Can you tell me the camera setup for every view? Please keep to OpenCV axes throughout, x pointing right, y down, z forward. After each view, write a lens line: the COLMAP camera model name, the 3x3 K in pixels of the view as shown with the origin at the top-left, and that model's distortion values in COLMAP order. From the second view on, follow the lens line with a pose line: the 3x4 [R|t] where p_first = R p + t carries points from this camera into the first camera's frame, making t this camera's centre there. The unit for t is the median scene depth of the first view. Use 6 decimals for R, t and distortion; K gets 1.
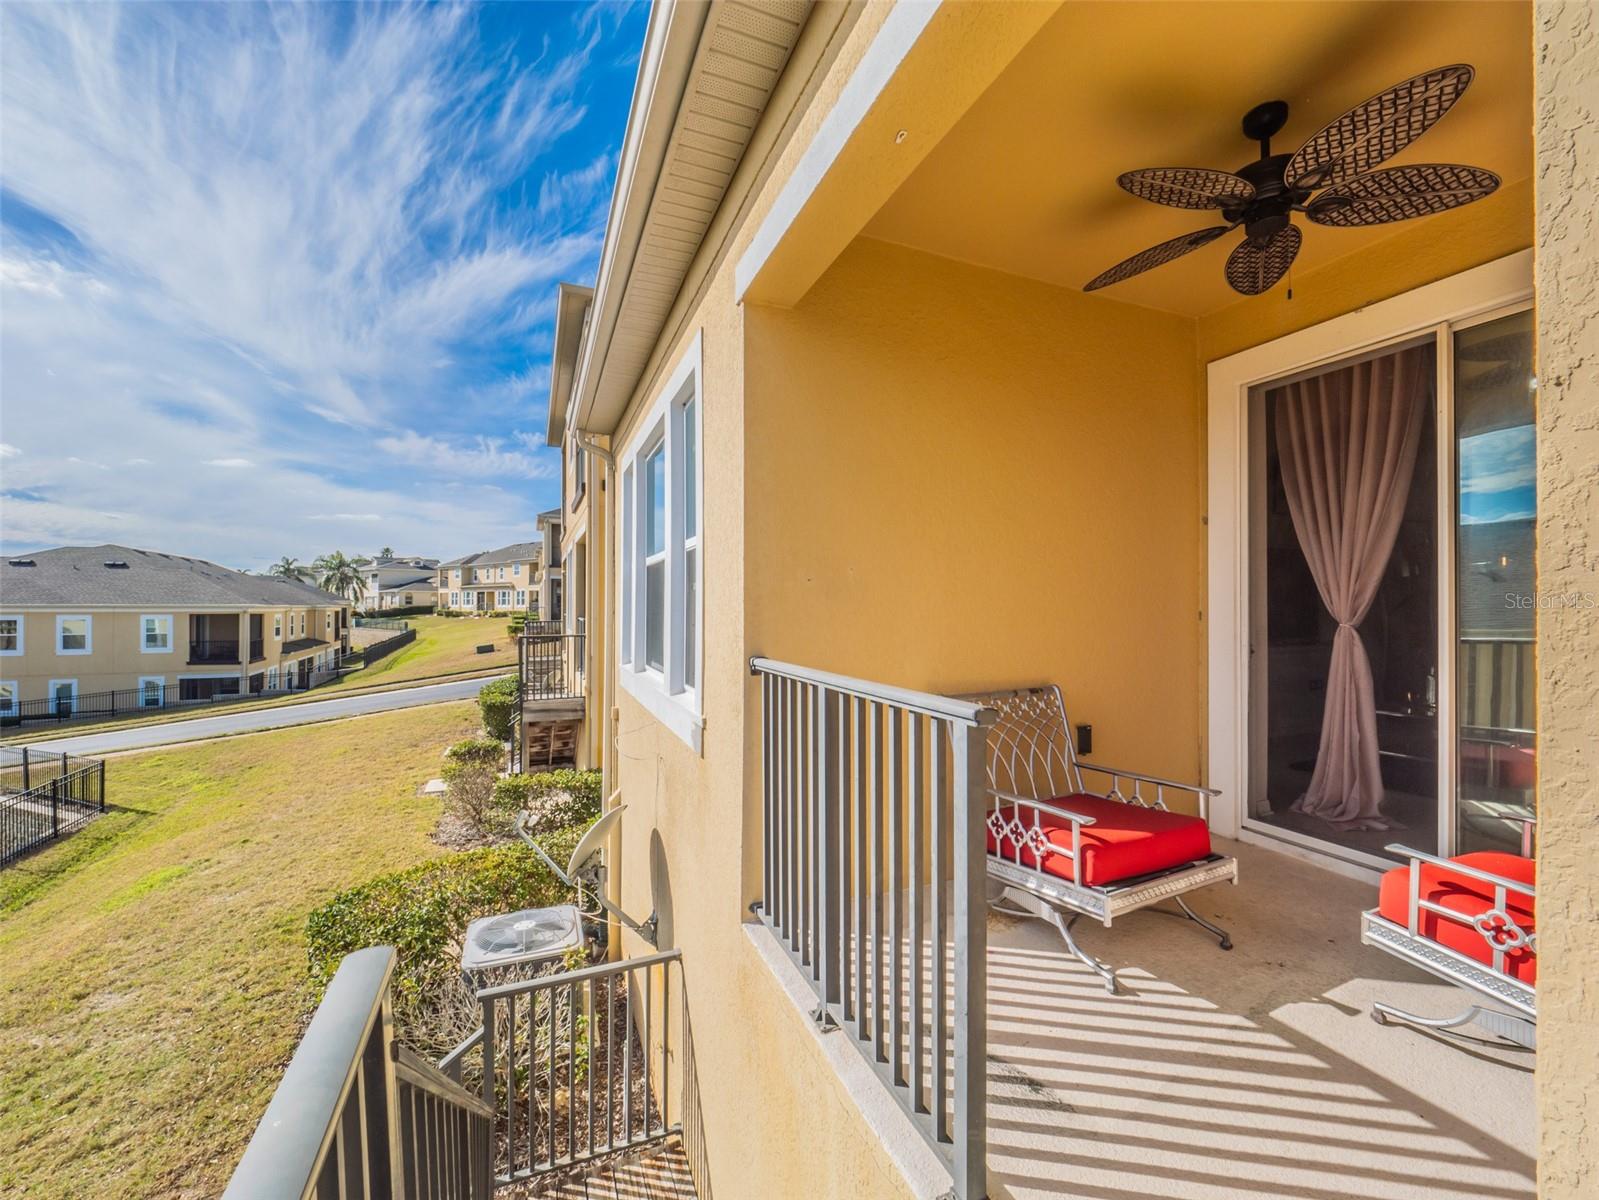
lens RADIAL K [[726.0, 0, 798.4], [0, 726.0, 594.6], [0, 0, 1]] dist [-0.011704, 0.000702]
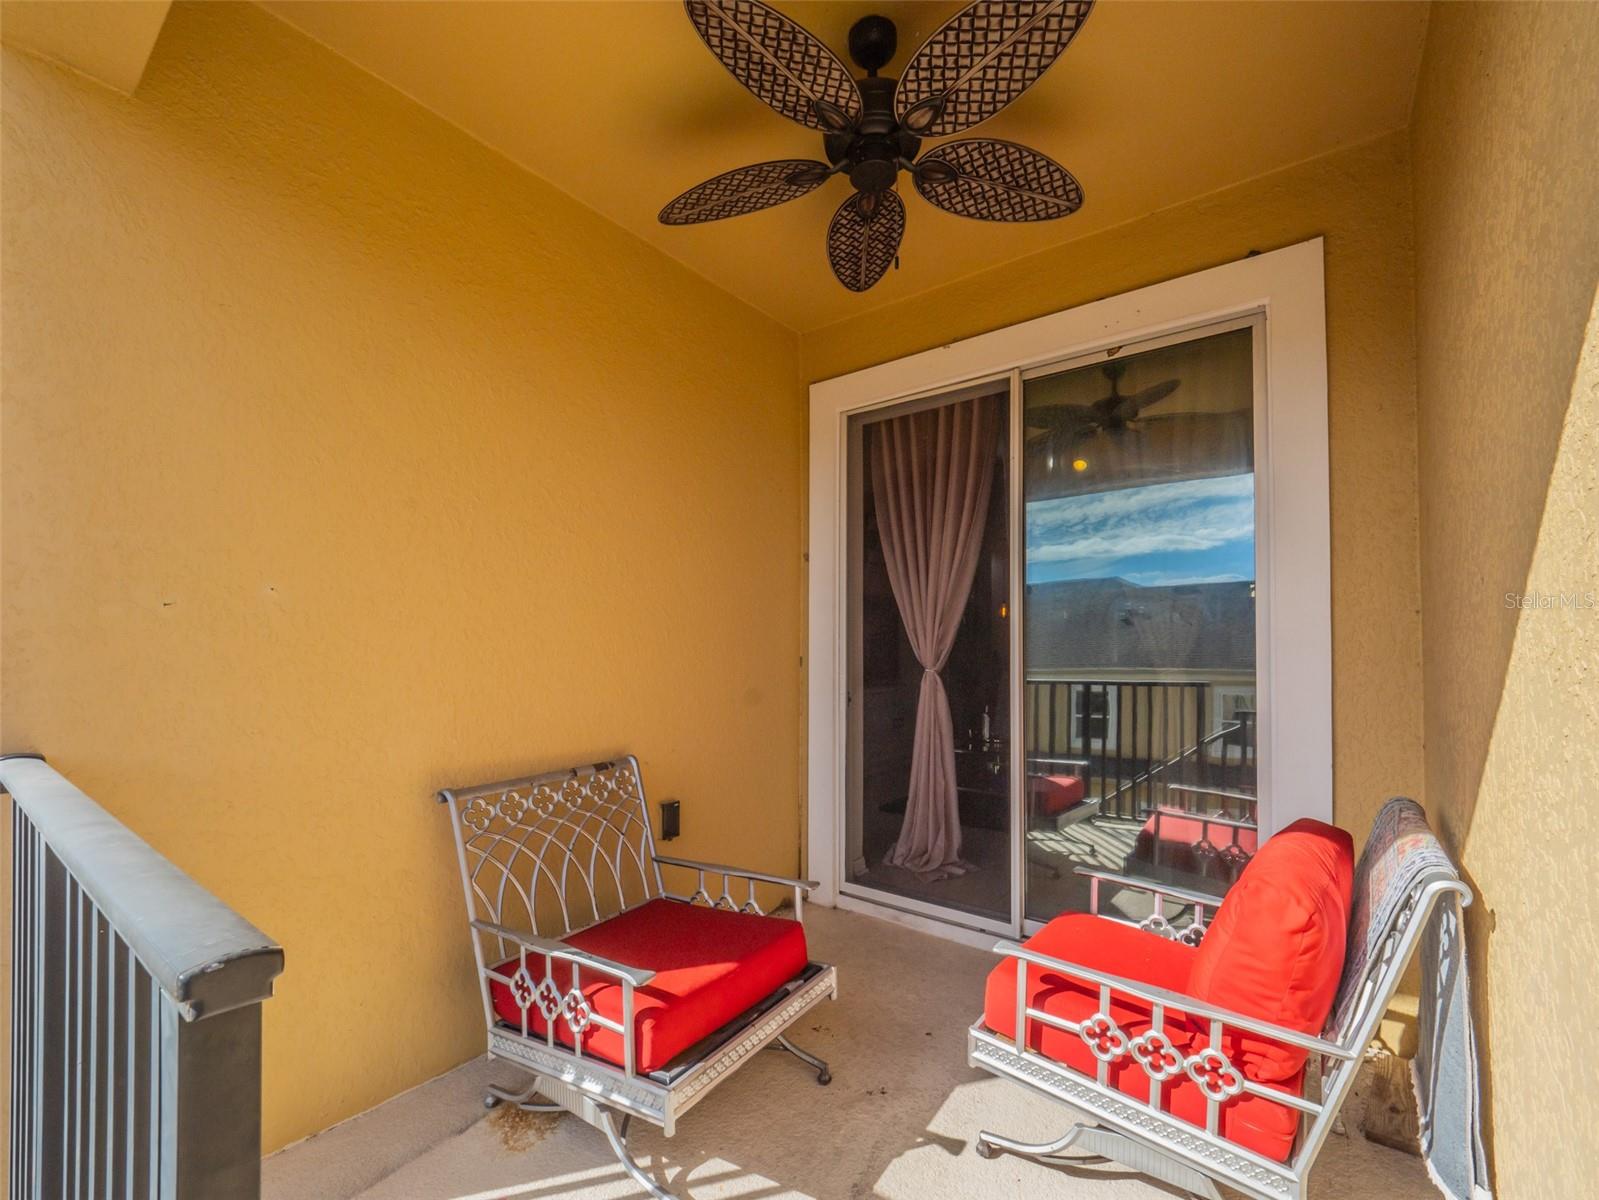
lens RADIAL K [[656.6, 0, 799.5], [0, 656.6, 600.0], [0, 0, 1]] dist [-0.001788, -0.000405]
pose [[0.880870, 0.034133, 0.472126, 0.208304], [-0.007414, 0.998269, -0.058339, -0.000472], [-0.473300, 0.047889, 0.879599, 0.349293]]
